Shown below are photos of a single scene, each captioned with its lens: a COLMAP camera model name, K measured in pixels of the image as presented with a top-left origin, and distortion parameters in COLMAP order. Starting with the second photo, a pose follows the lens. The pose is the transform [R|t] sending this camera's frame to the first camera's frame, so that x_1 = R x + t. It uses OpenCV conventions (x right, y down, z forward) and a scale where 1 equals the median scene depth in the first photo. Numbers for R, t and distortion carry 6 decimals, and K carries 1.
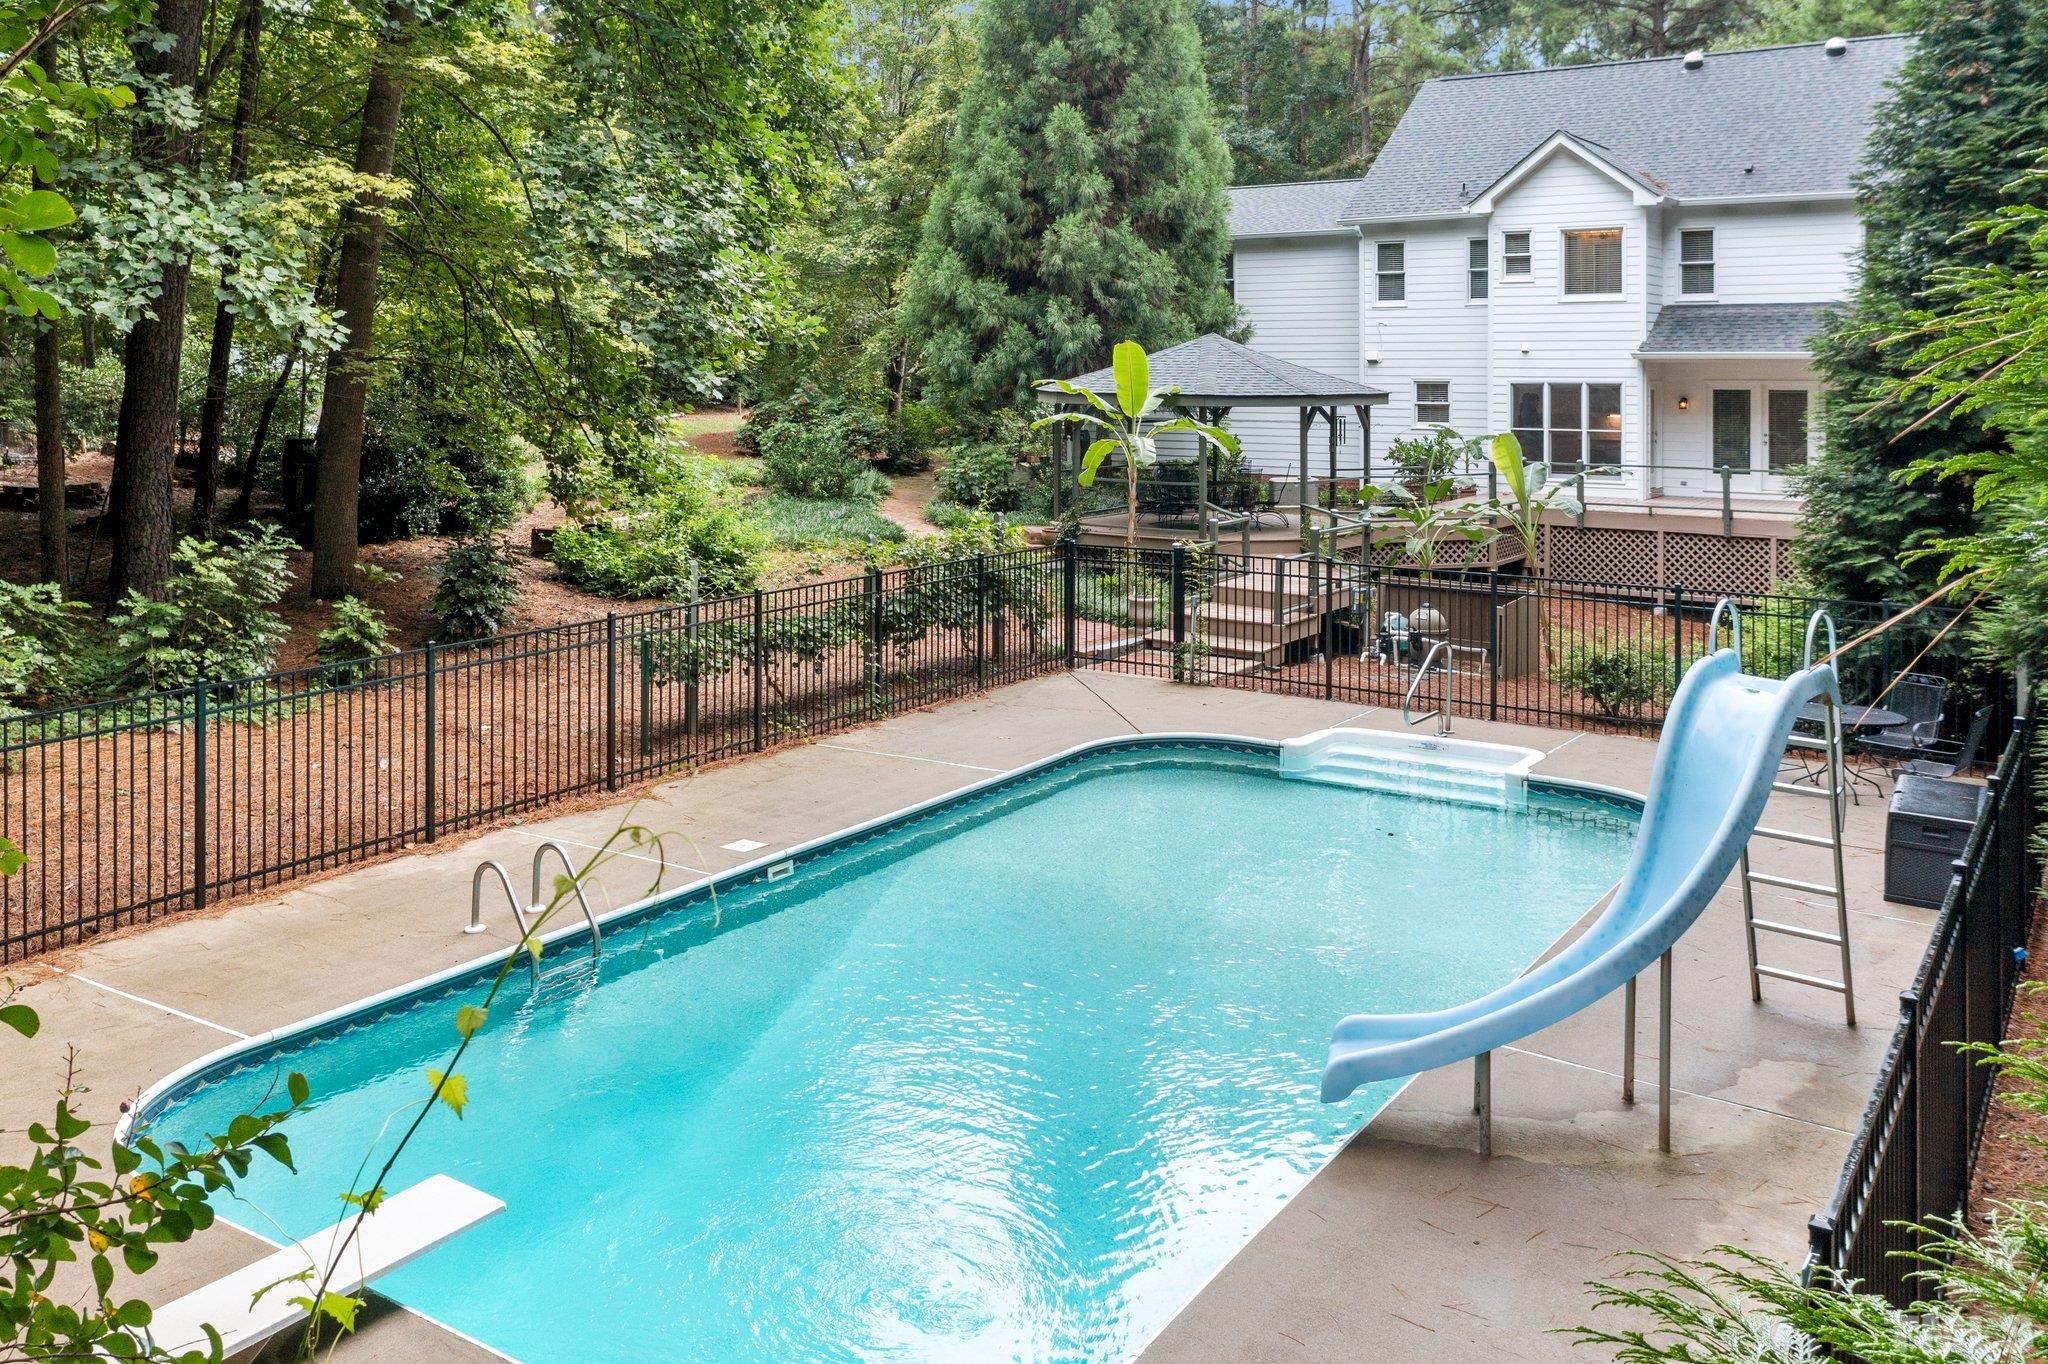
lens RADIAL K [[1609.8, 0, 1024.0], [0, 1609.8, 682.0], [0, 0, 1]] dist [-0.007659, -0.007656]
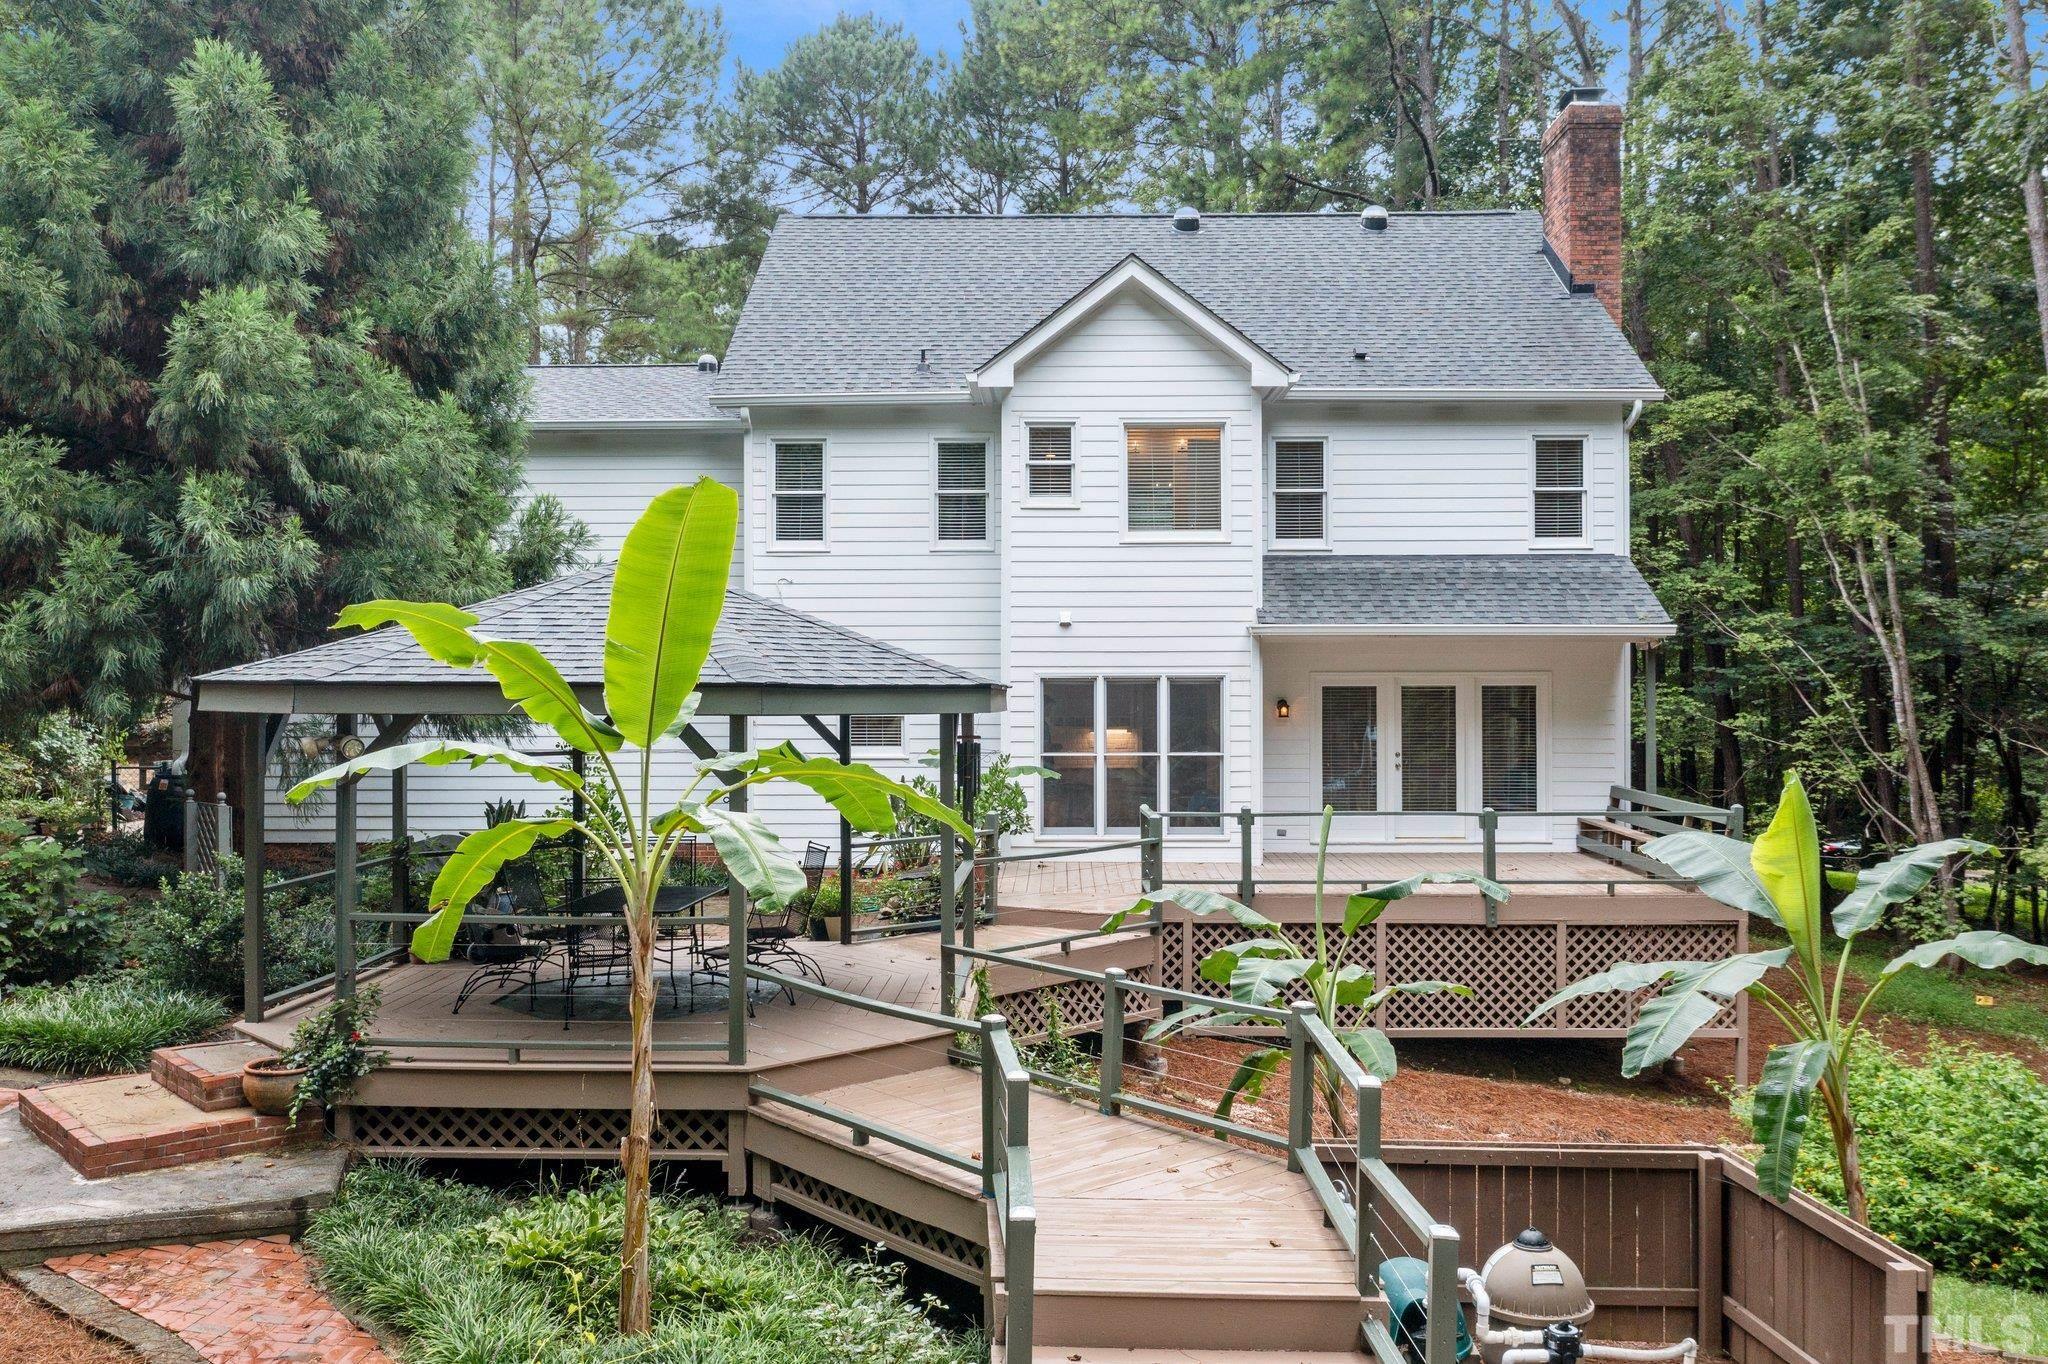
lens RADIAL K [[1692.0, 0, 1020.0], [0, 1692.0, 718.2], [0, 0, 1]] dist [-0.000790, -0.054048]
pose [[0.841311, -0.011236, 0.540434, -0.038915], [0.107469, 0.983303, -0.146856, -0.085576], [-0.529760, 0.181631, 0.828471, 0.519332]]
